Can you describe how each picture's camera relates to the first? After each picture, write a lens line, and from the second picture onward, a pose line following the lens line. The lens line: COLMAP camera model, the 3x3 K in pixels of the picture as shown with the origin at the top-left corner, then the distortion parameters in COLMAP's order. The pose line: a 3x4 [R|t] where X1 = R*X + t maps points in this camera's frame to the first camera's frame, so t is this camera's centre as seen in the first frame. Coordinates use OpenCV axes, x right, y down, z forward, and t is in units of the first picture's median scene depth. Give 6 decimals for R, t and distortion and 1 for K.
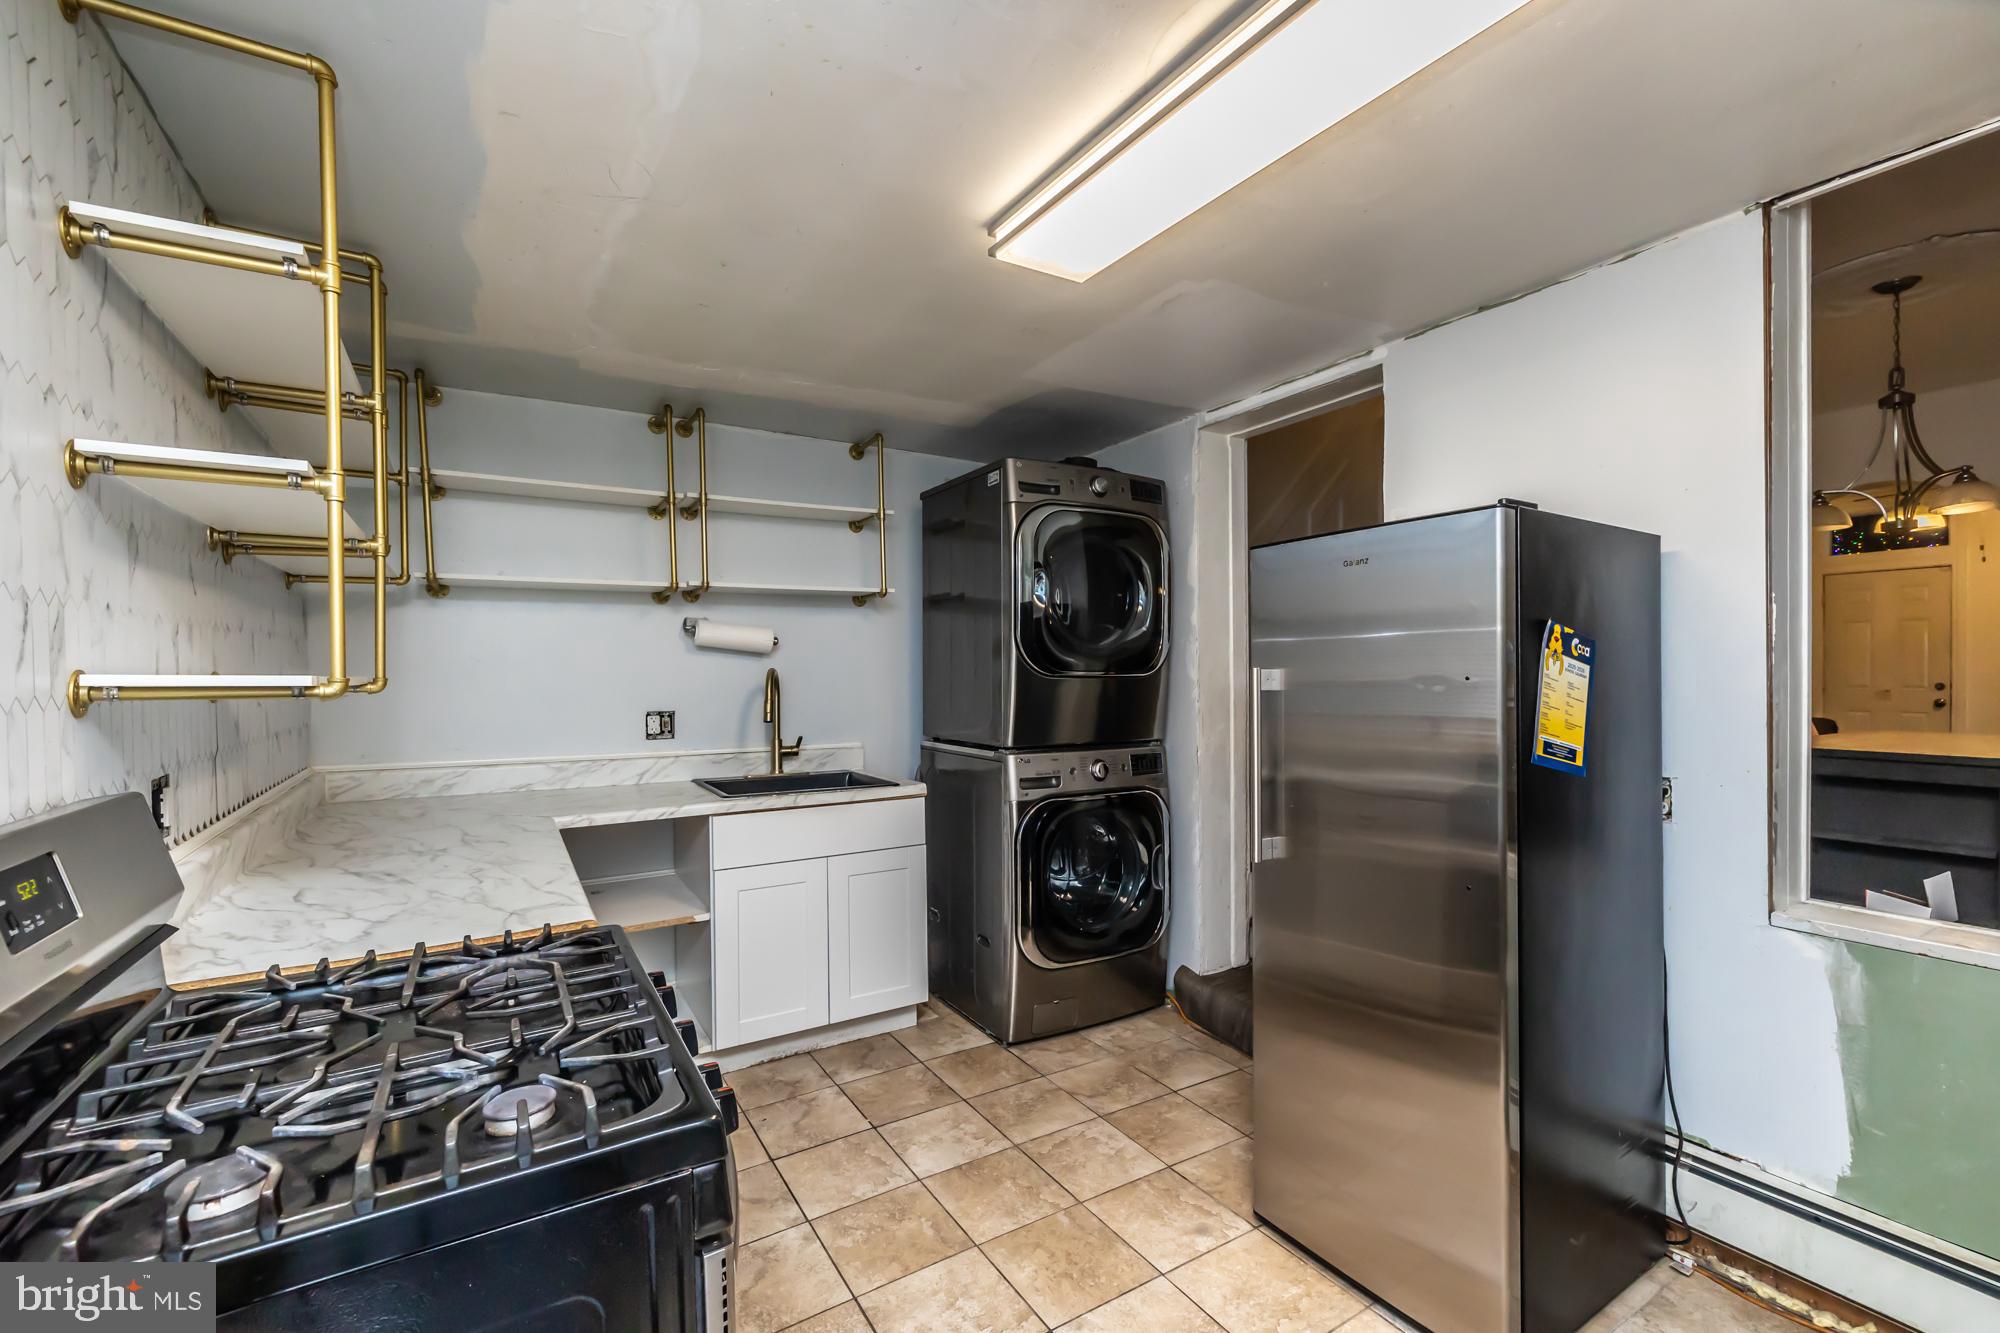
lens RADIAL K [[847.0, 0, 993.9], [0, 847.0, 654.2], [0, 0, 1]] dist [-0.000101, 0.000089]
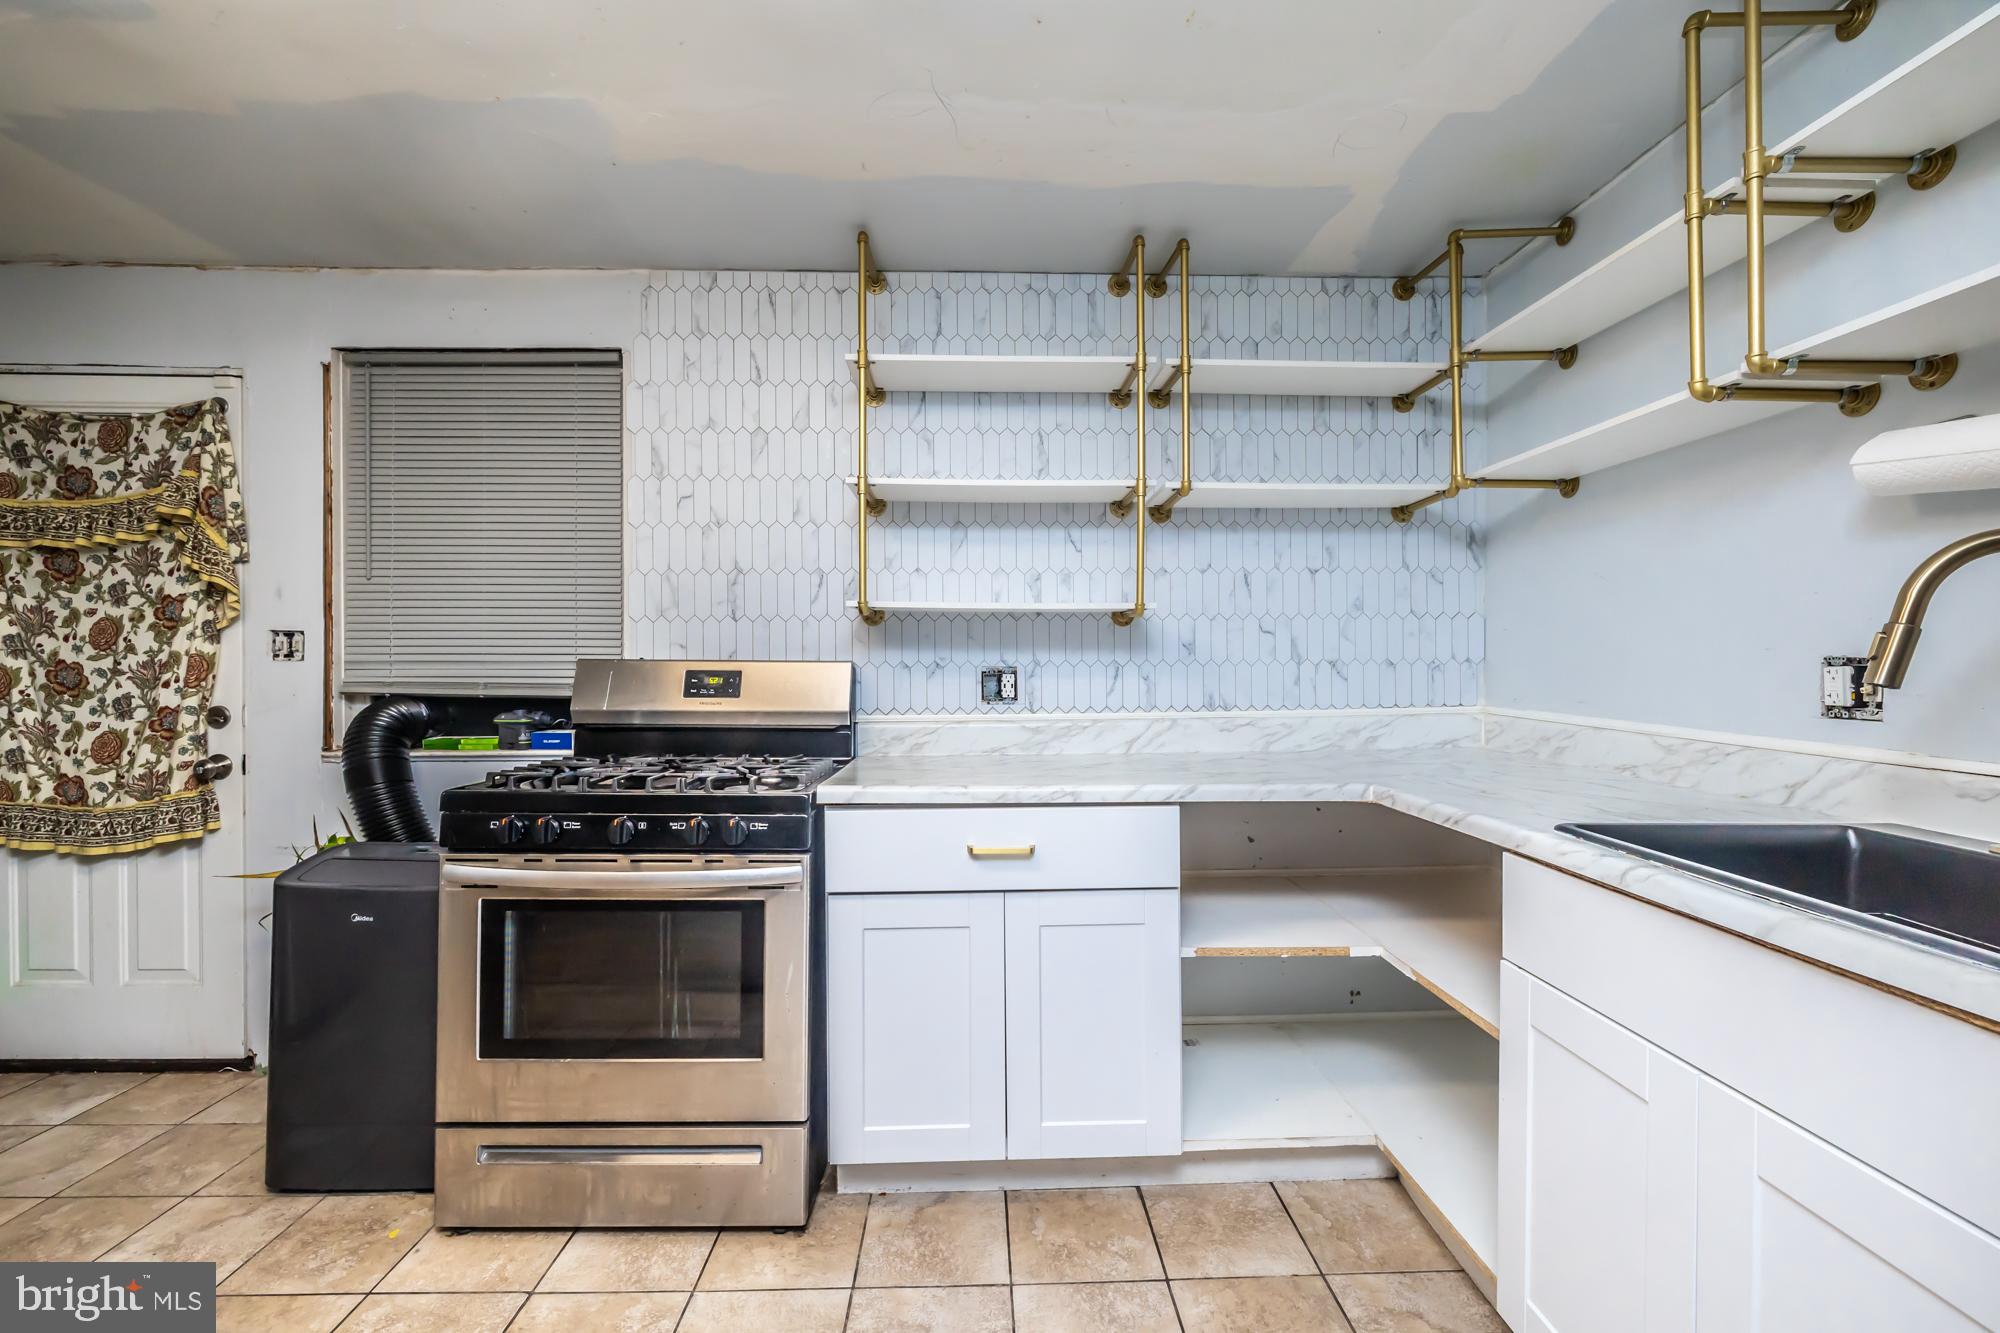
lens RADIAL K [[847.0, 0, 993.9], [0, 847.0, 654.2], [0, 0, 1]] dist [-0.000101, 0.000089]
pose [[-0.492890, 0.003928, -0.870083, 0.221843], [0.019701, 0.999784, -0.006646, 0.060988], [0.869868, -0.020417, -0.492861, 0.843432]]
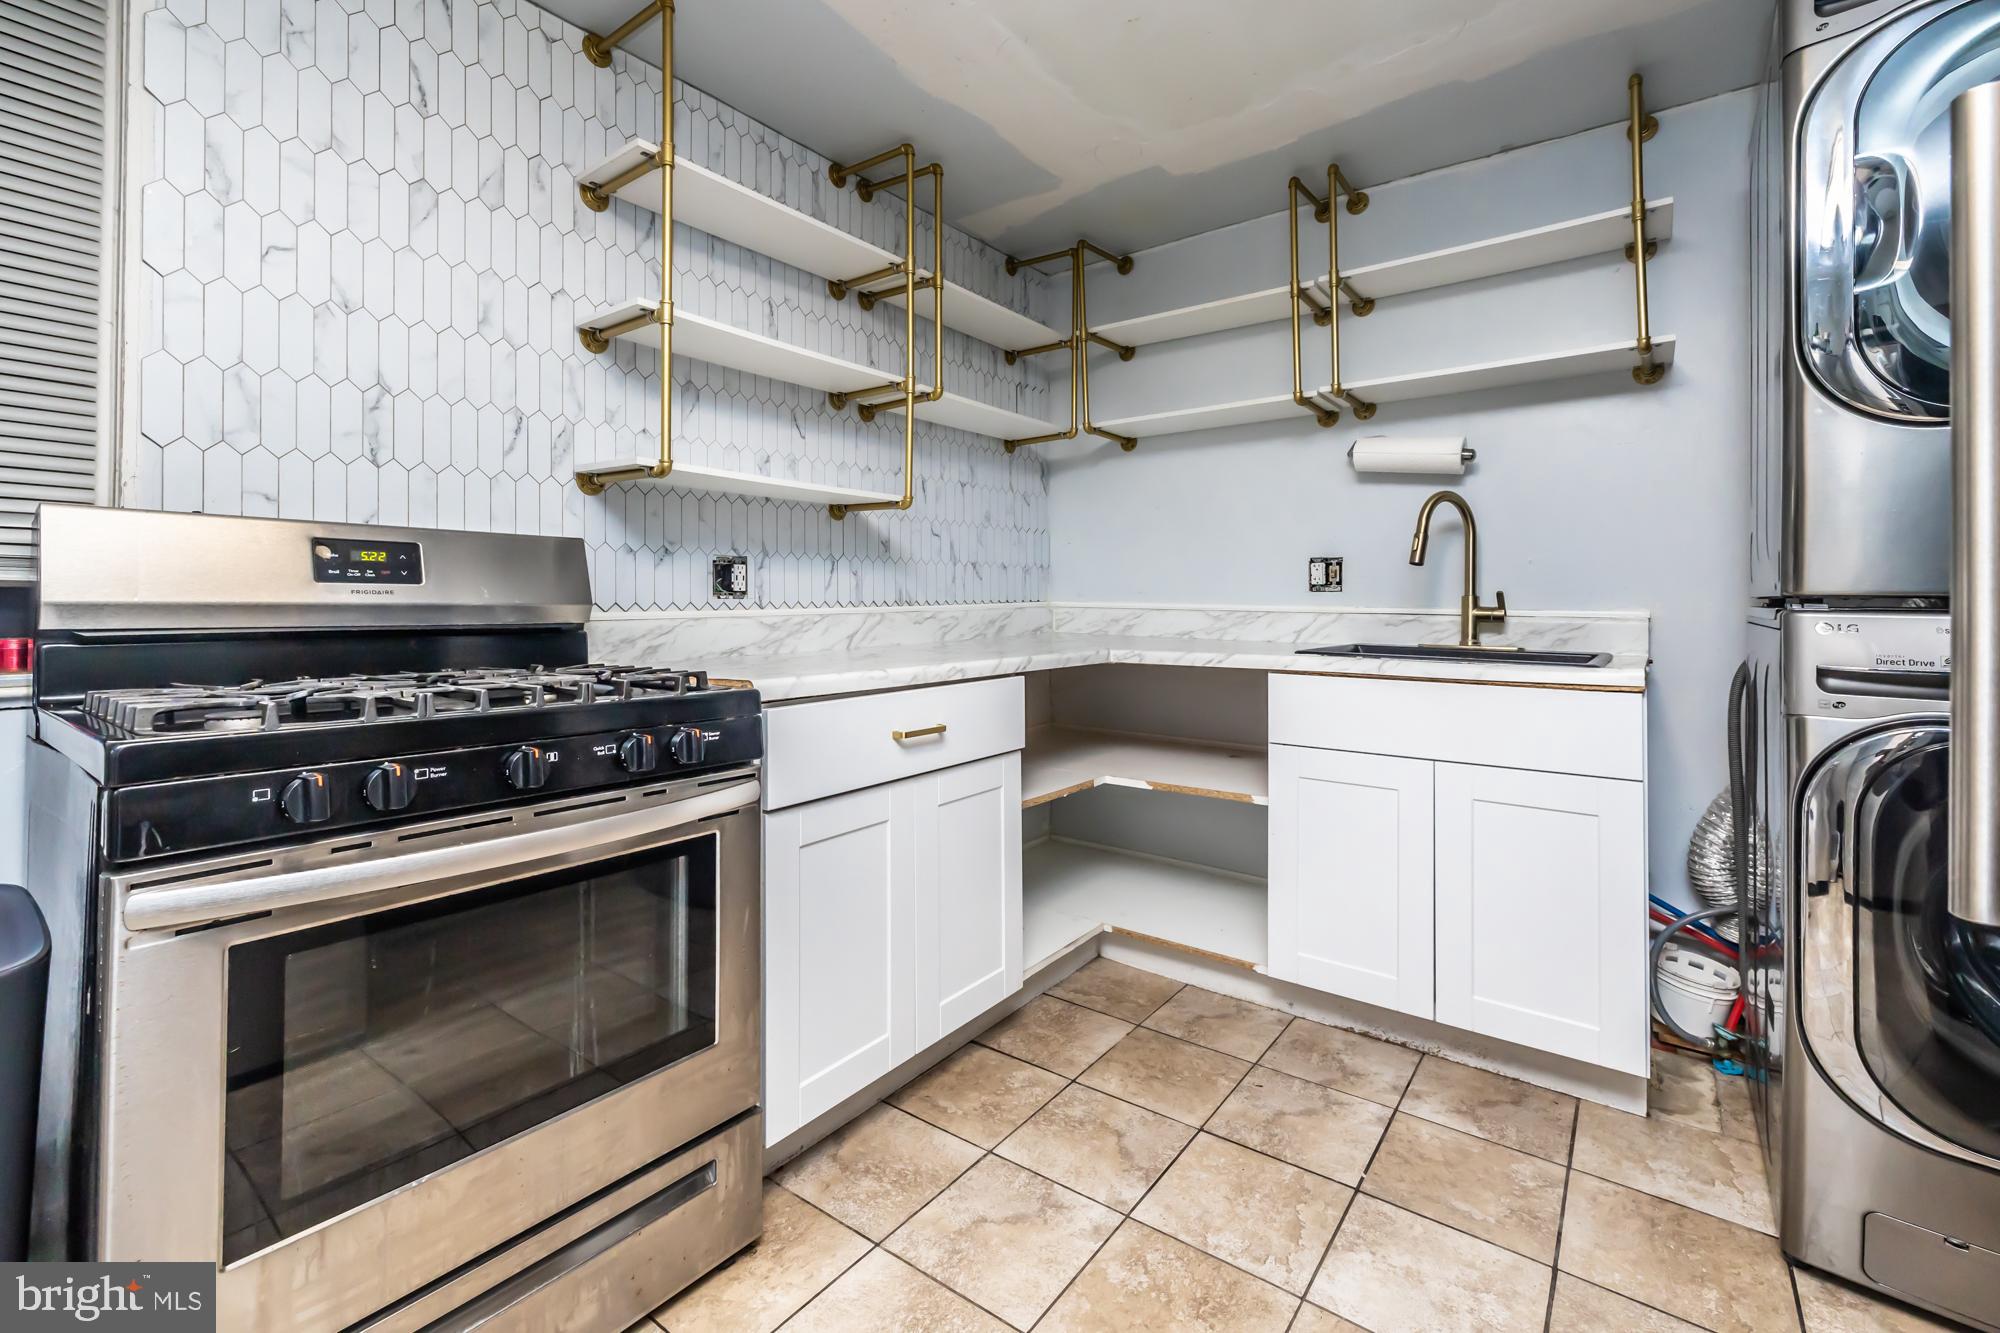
lens RADIAL K [[859.9, 0, 1016.2], [0, 859.9, 578.2], [0, 0, 1]] dist [-0.001521, -0.000010]
pose [[0.377377, -0.011957, -0.925983, 0.266960], [0.009949, 0.999911, -0.008857, 0.093681], [0.926006, -0.005870, 0.377462, 0.418825]]
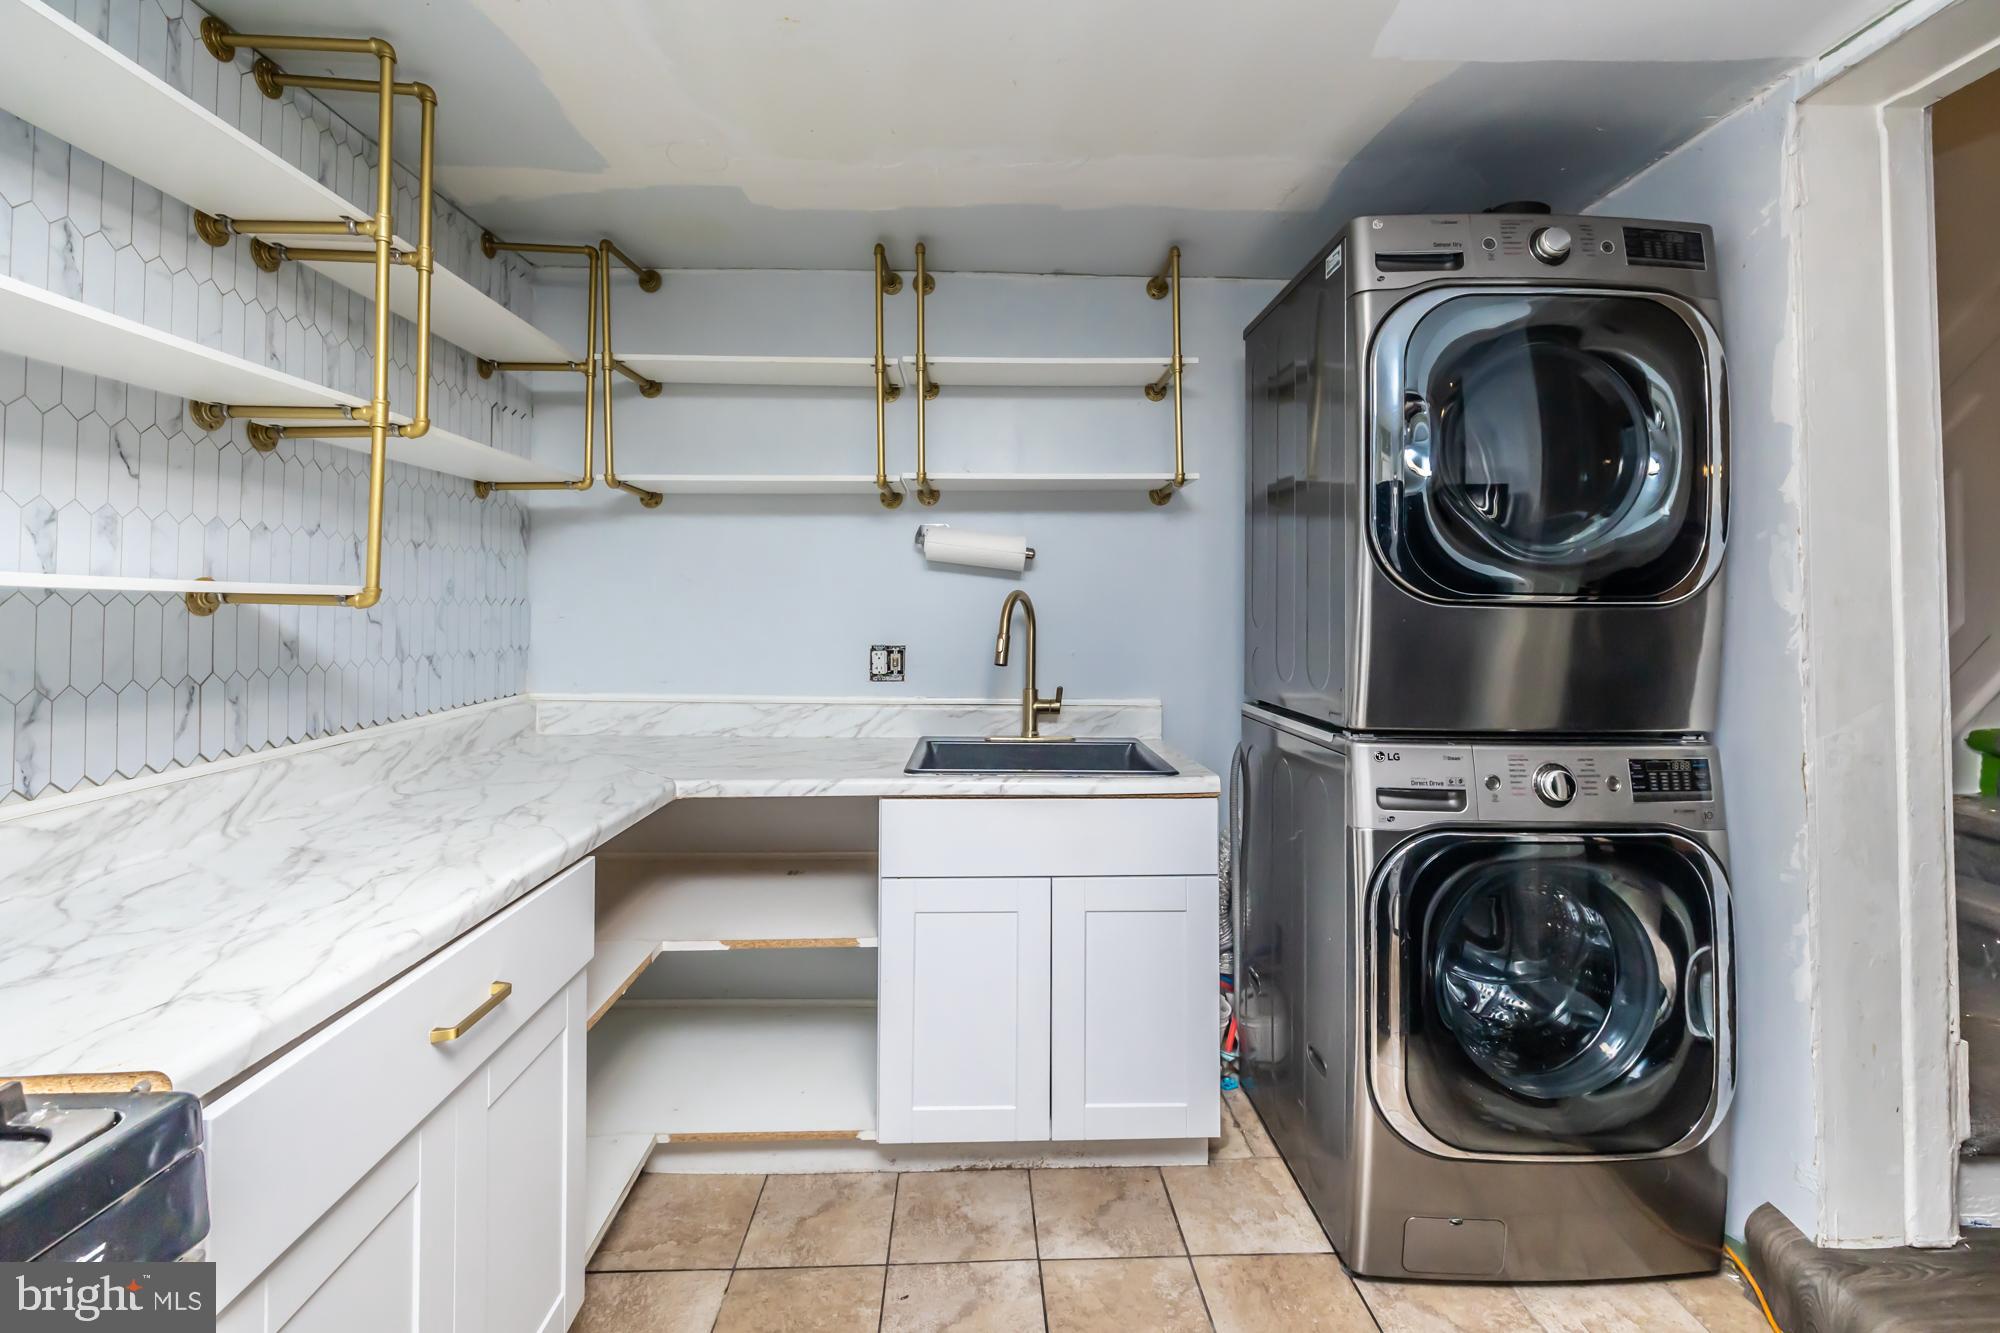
lens RADIAL K [[853.6, 0, 1003.7], [0, 853.6, 579.9], [0, 0, 1]] dist [-0.001836, -0.000120]
pose [[0.873527, -0.005931, -0.486740, 0.083486], [-0.001839, 0.999878, -0.015483, 0.019572], [0.486772, 0.014420, 0.873410, 0.373151]]
